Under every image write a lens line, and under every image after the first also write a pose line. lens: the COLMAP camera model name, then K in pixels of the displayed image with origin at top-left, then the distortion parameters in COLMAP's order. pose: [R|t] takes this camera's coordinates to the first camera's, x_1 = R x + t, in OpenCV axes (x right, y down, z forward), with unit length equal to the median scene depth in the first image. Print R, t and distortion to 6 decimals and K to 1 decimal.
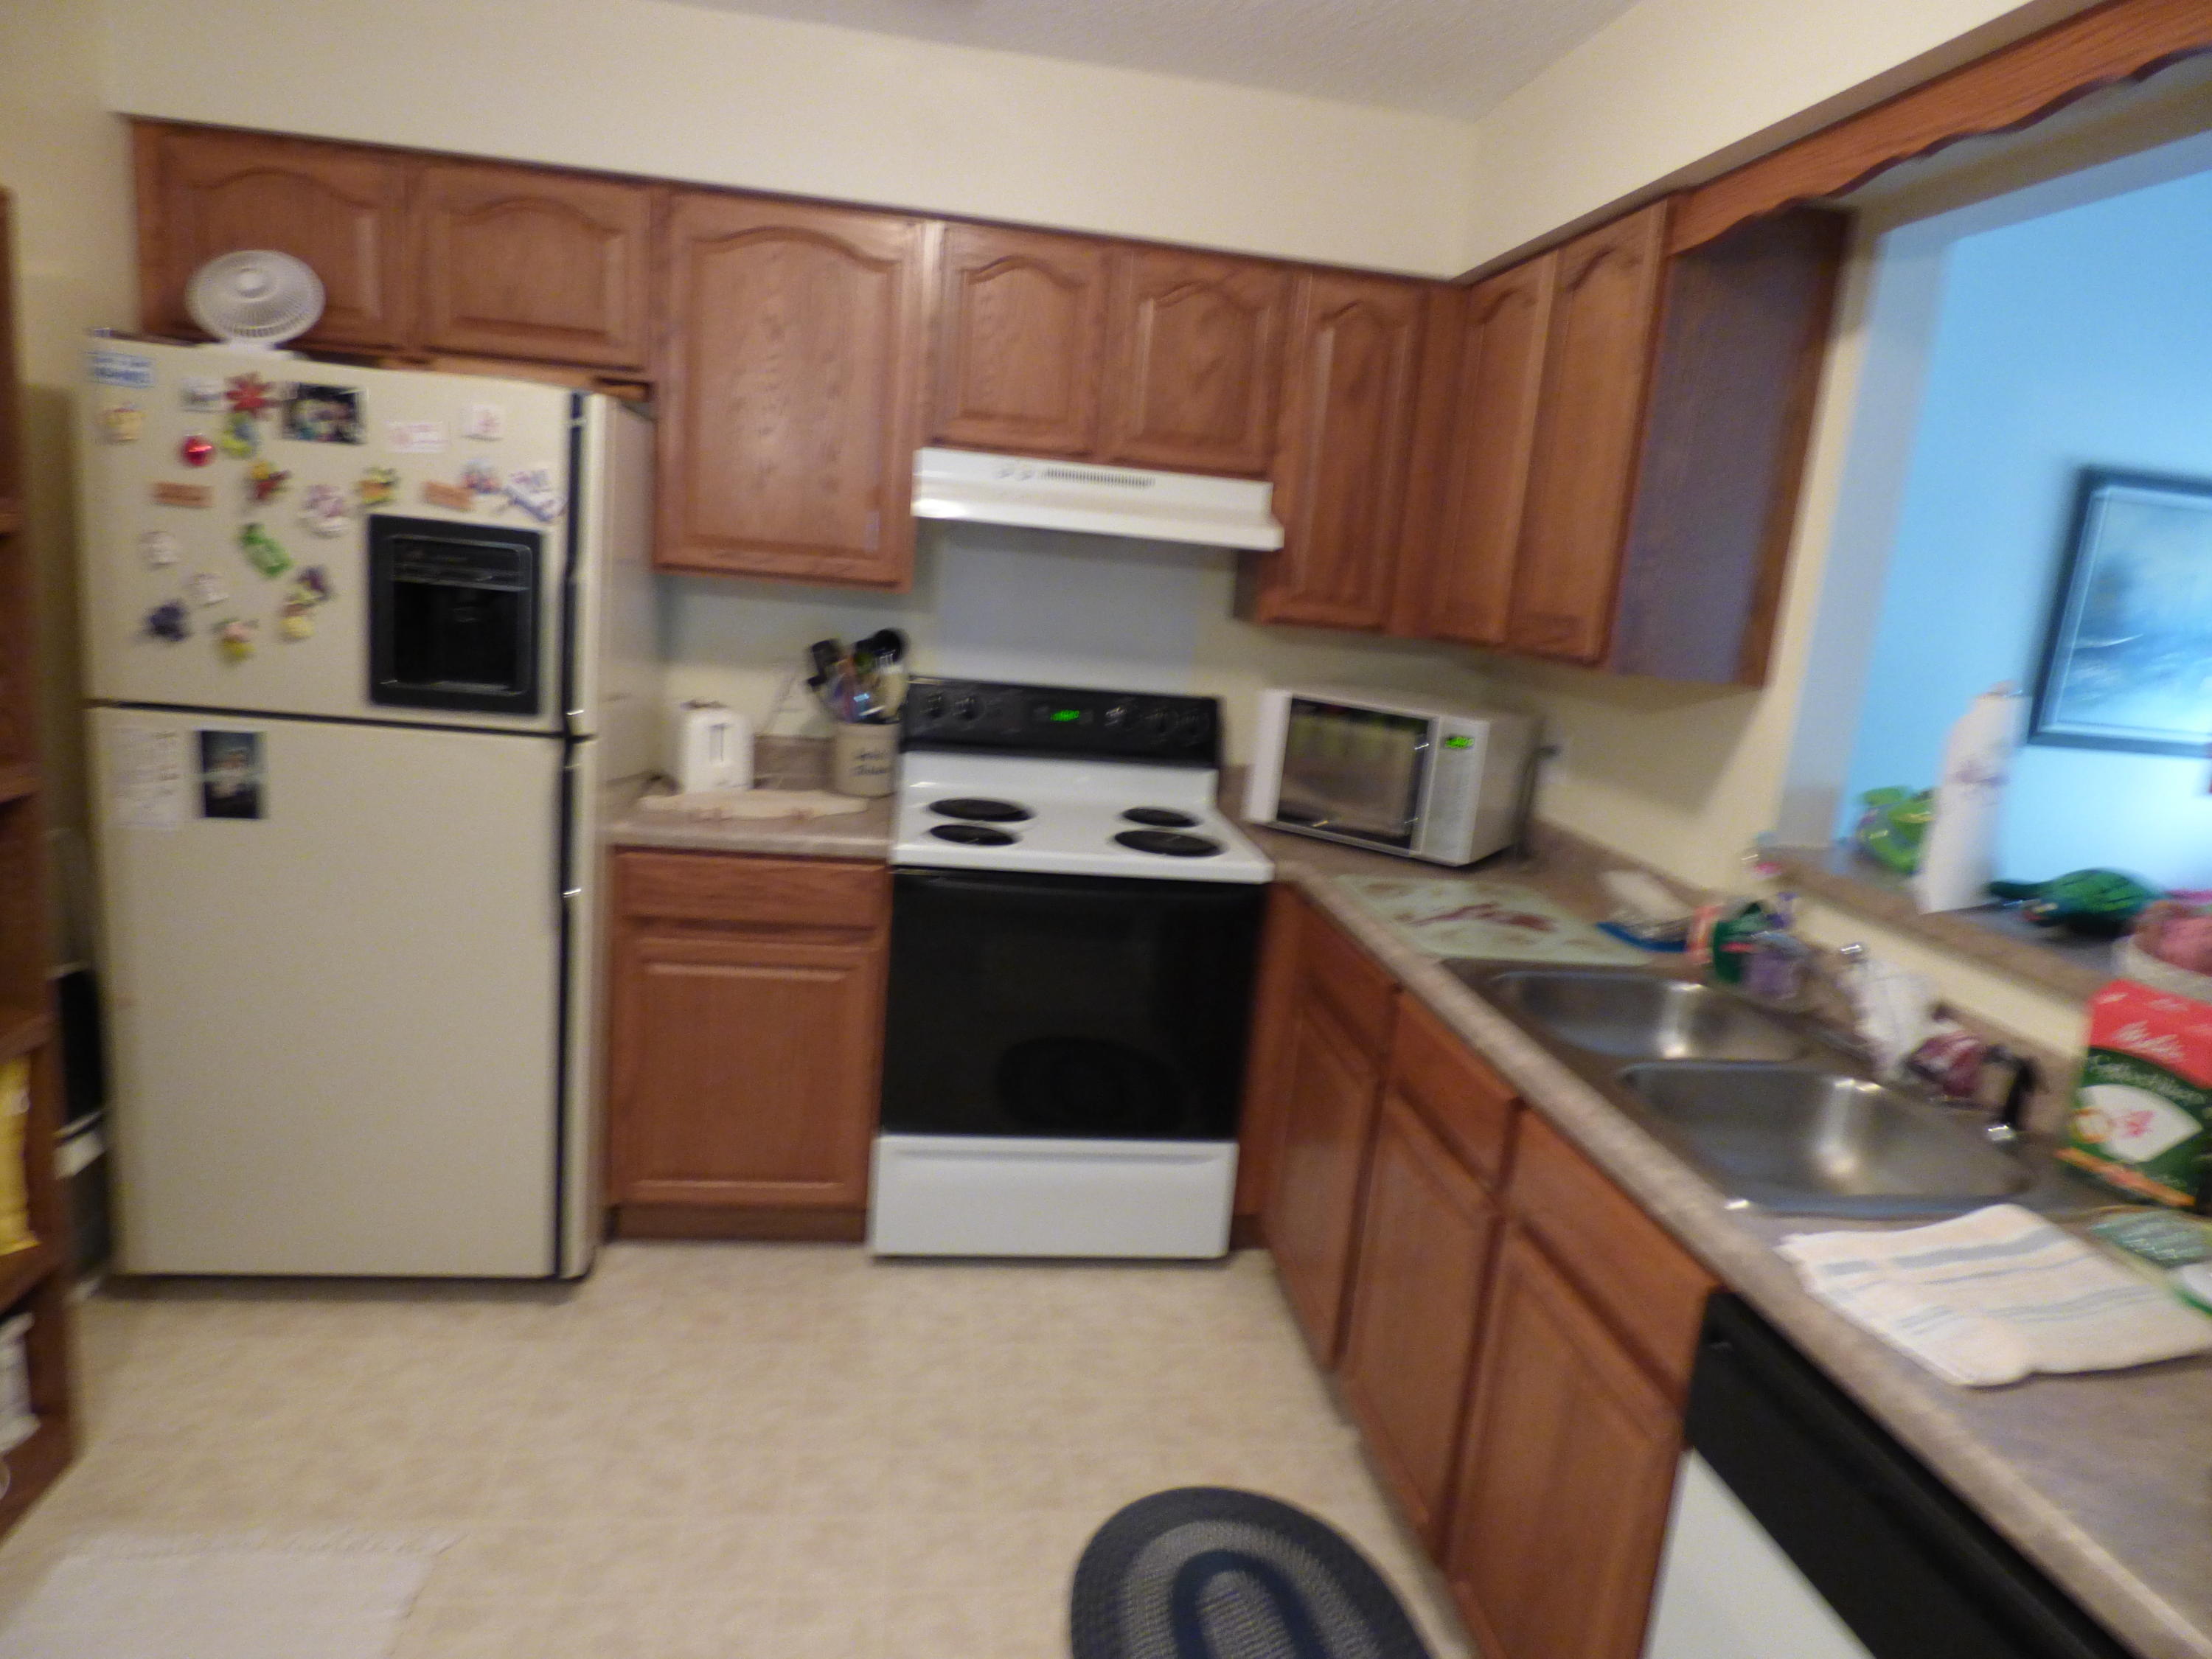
lens RADIAL K [[1309.3, 0, 1105.0], [0, 1309.3, 824.8], [0, 0, 1]] dist [-0.014147, -0.002925]
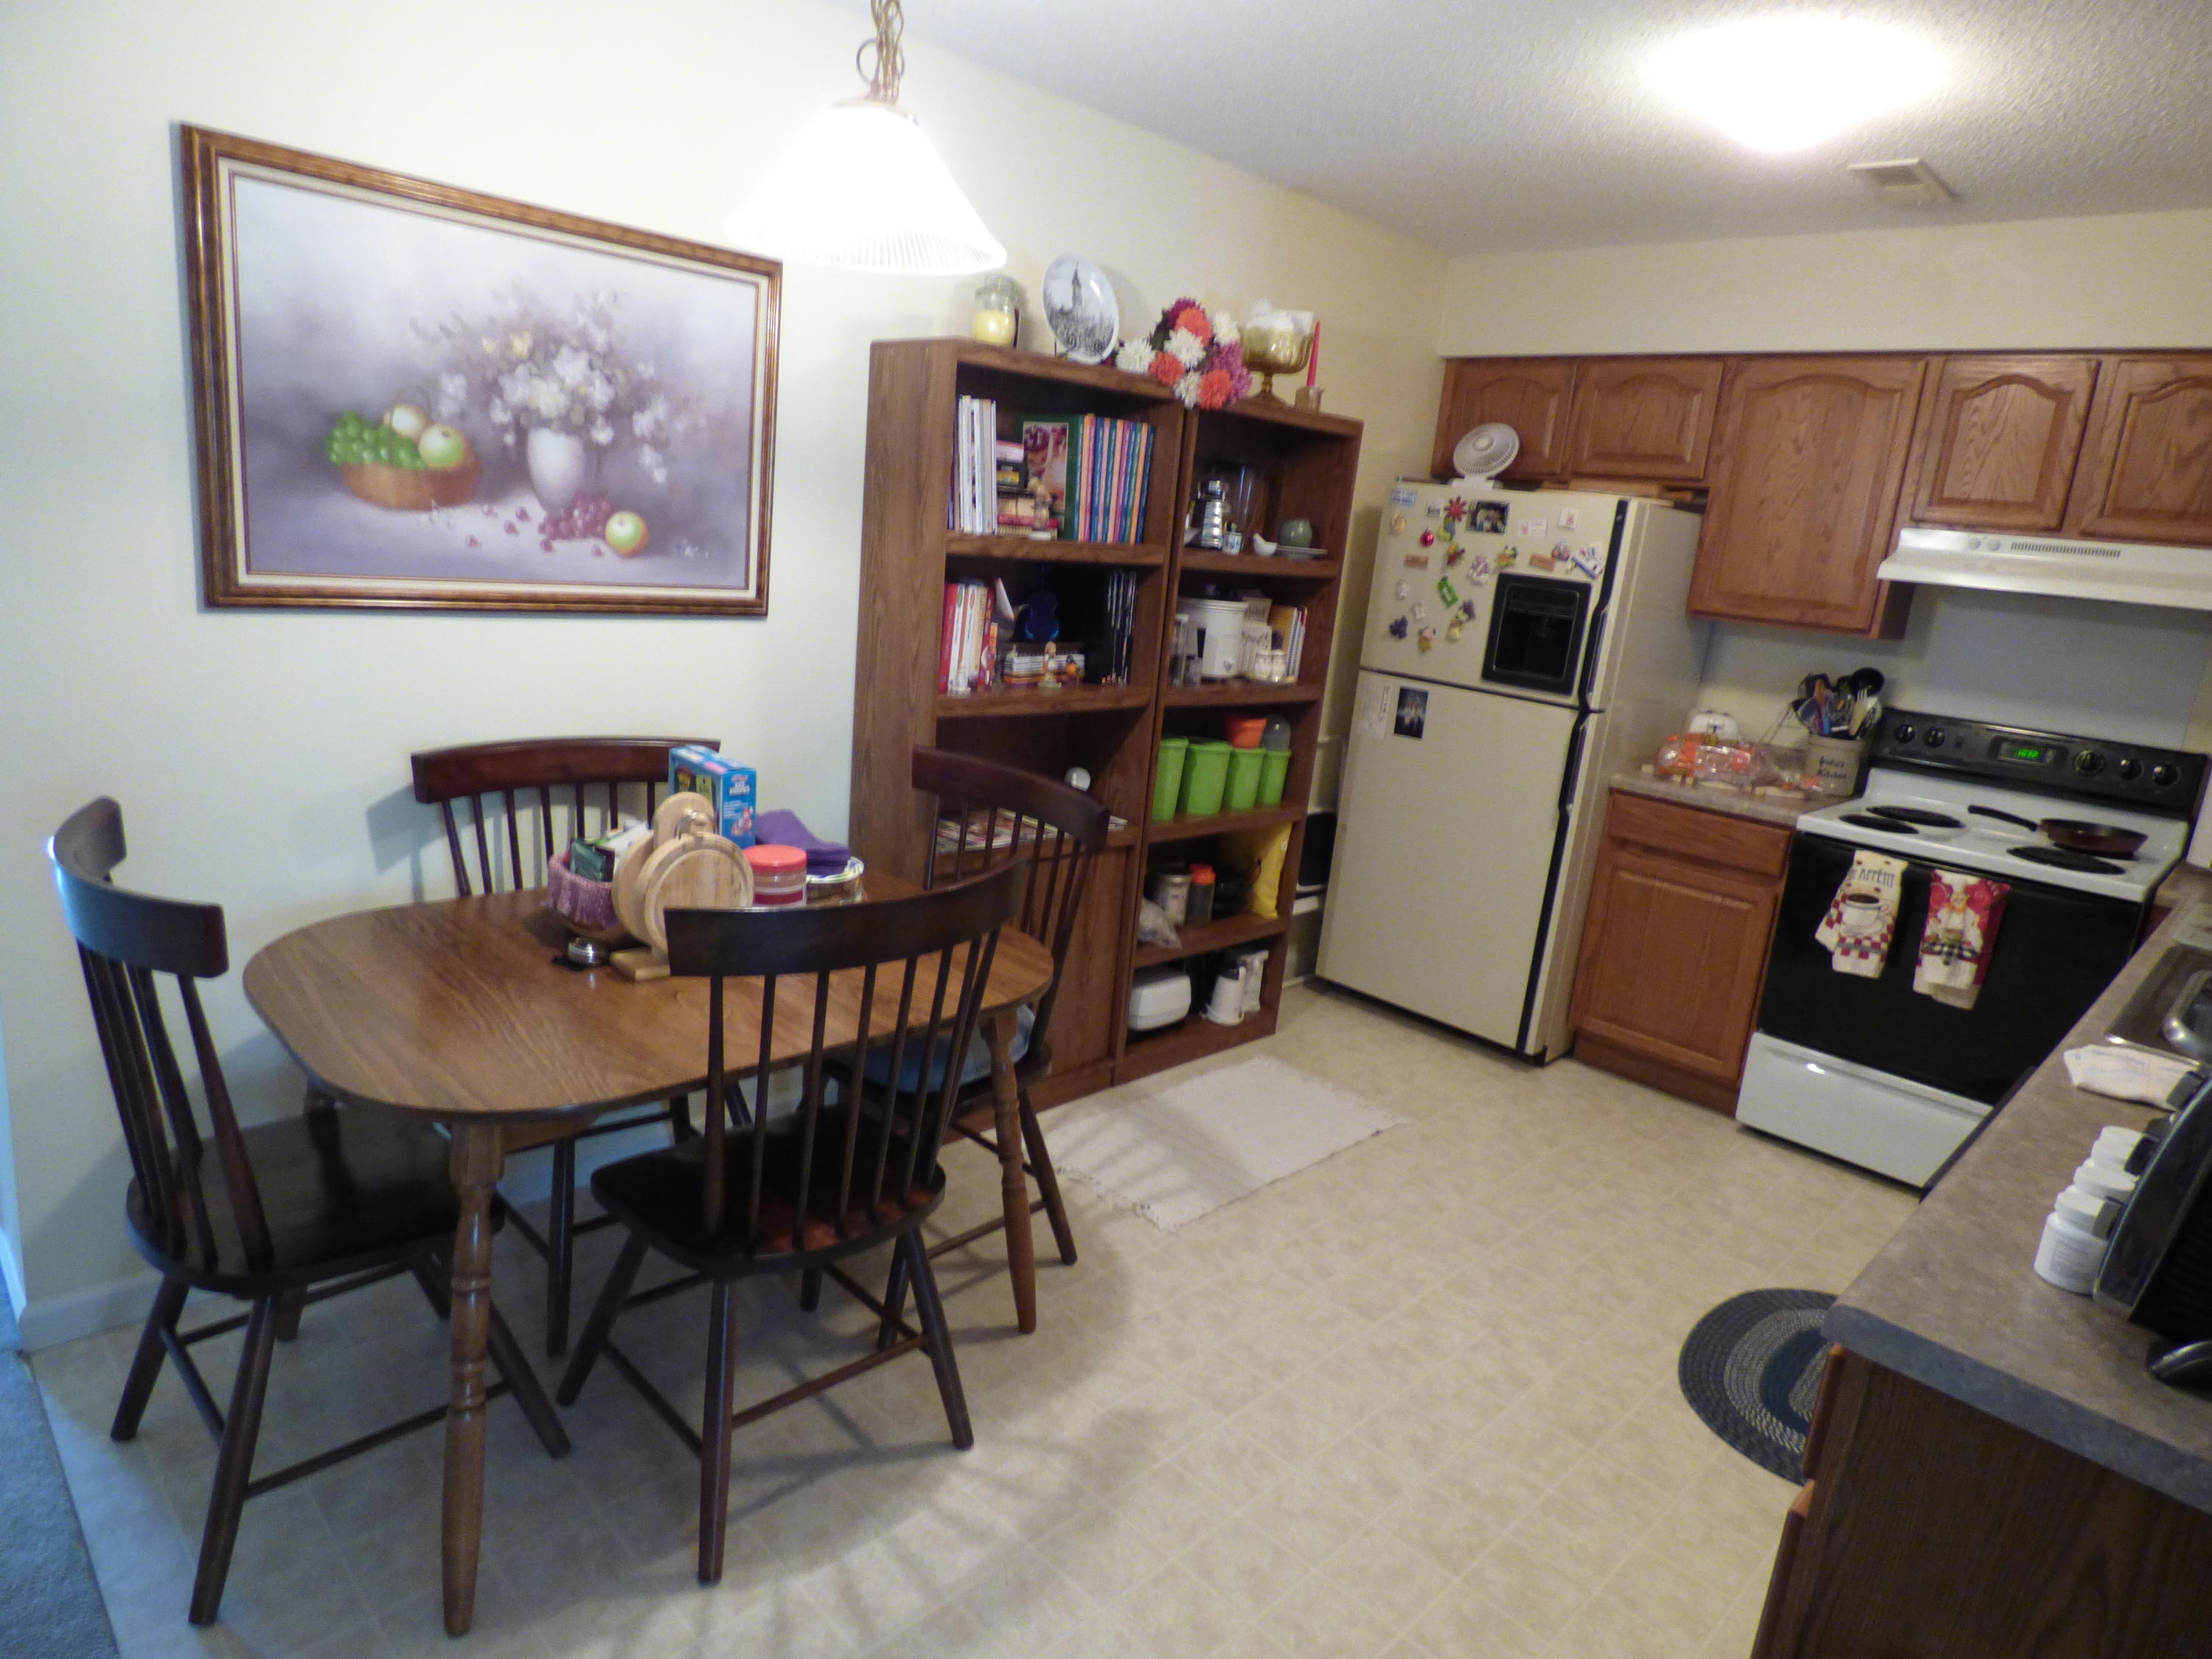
lens RADIAL K [[1309.3, 0, 1121.3], [0, 1309.3, 815.7], [0, 0, 1]] dist [-0.014147, -0.002925]
pose [[0.611131, 0.142725, -0.778555, 0.472043], [-0.196939, 0.980095, 0.025083, 0.122174], [0.766638, 0.137999, 0.627075, -0.397506]]
